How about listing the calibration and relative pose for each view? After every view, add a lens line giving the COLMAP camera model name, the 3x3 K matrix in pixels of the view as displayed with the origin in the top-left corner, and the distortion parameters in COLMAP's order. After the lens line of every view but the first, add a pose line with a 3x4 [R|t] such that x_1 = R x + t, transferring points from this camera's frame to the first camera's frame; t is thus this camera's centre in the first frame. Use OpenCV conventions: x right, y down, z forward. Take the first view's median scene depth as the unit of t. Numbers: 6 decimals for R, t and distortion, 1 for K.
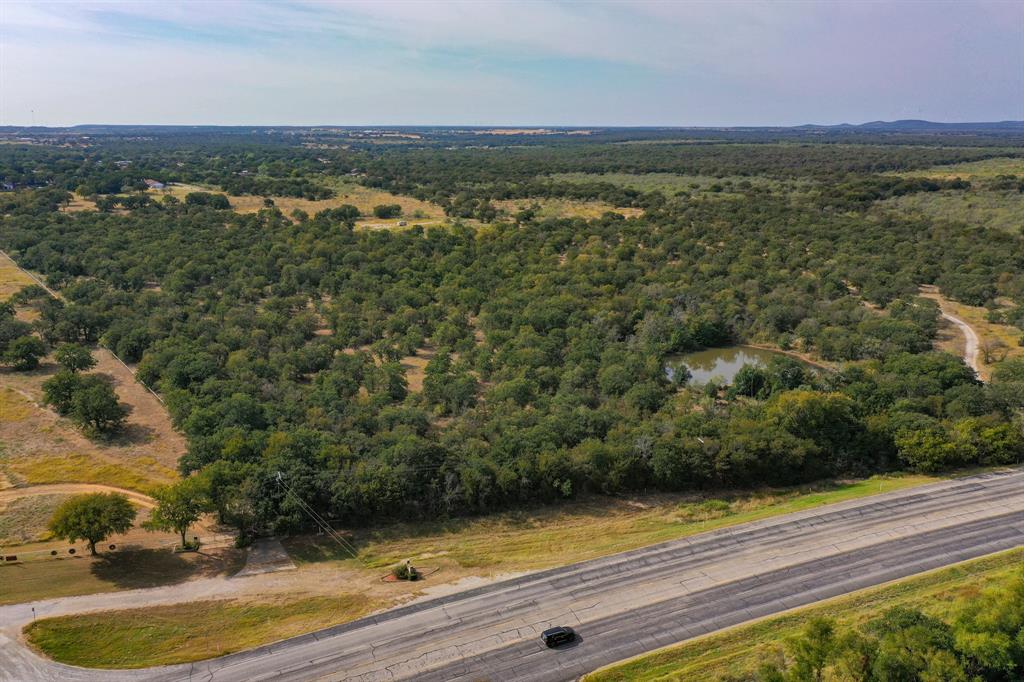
lens RADIAL K [[807.9, 0, 509.2], [0, 807.9, 347.4], [0, 0, 1]] dist [0.005719, 0.004501]
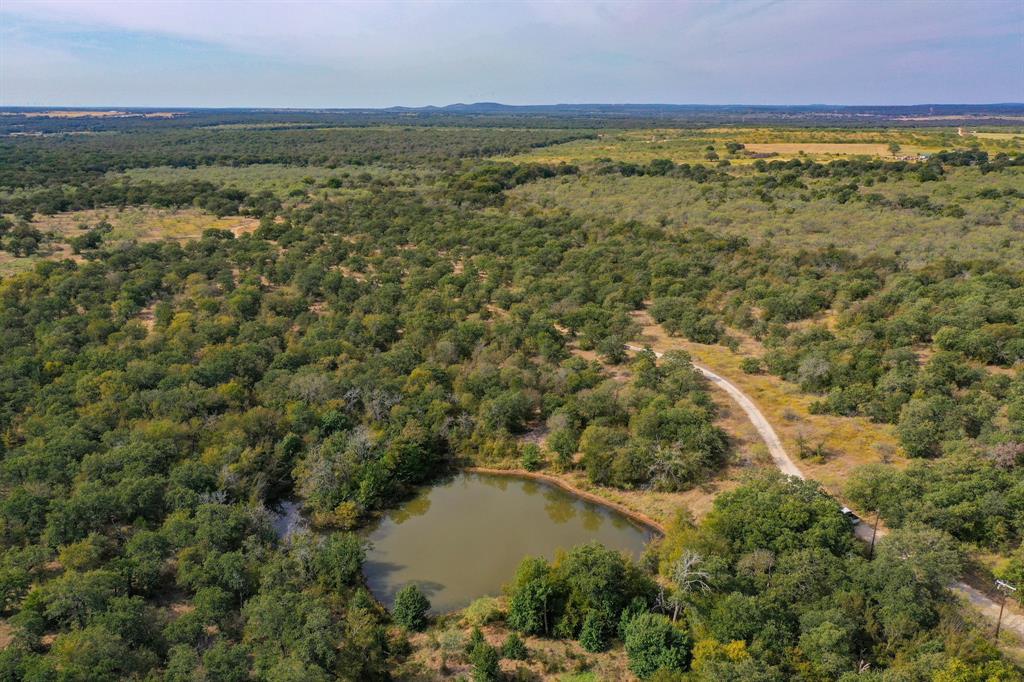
lens RADIAL K [[807.9, 0, 511.1], [0, 807.9, 338.8], [0, 0, 1]] dist [0.005719, 0.004501]
pose [[0.887445, -0.126176, 0.443307, 0.023415], [0.121141, 0.991837, 0.039791, -0.059499], [-0.444709, 0.018391, 0.895486, 0.194327]]
